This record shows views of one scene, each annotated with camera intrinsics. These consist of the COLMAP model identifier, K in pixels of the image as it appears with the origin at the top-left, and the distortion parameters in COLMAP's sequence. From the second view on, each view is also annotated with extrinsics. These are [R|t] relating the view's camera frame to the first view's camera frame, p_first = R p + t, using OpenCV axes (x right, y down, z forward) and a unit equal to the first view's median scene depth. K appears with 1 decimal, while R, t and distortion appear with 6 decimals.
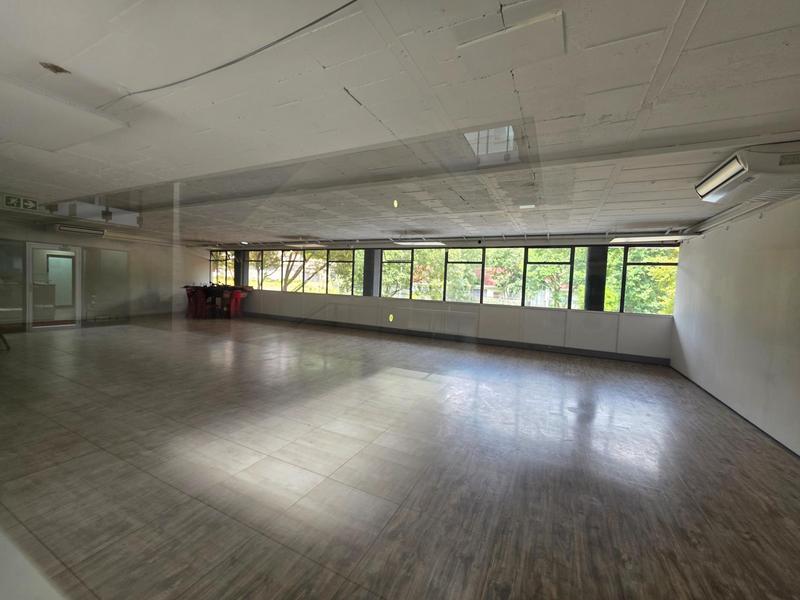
lens RADIAL K [[323.0, 0, 400.0], [0, 323.0, 300.0], [0, 0, 1]] dist [-0.000798, 0.000155]
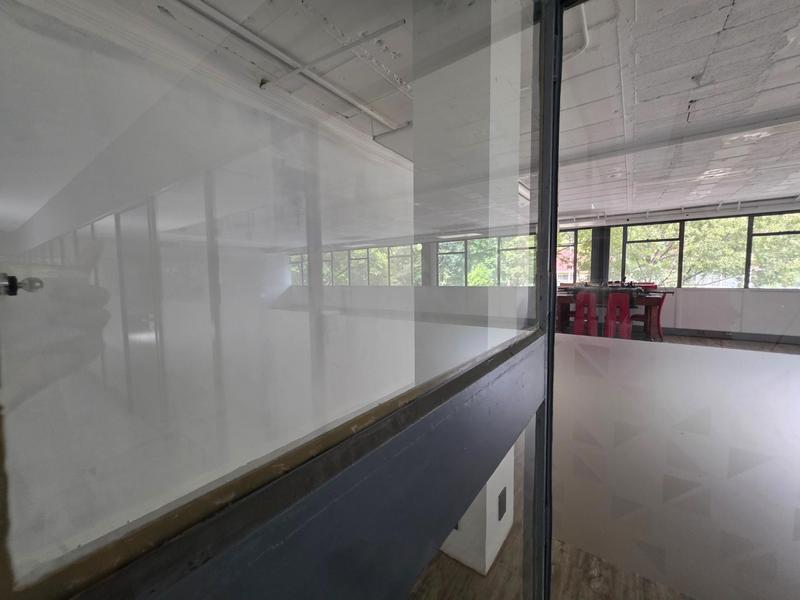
lens RADIAL K [[319.0, 0, 400.0], [0, 319.0, 300.0], [0, 0, 1]] dist [-0.000371, 0.000099]
pose [[0.984662, -0.041425, -0.169482, -0.784426], [0.045413, 0.998774, 0.019720, -0.042186], [0.168457, -0.027114, 0.985336, 0.318863]]
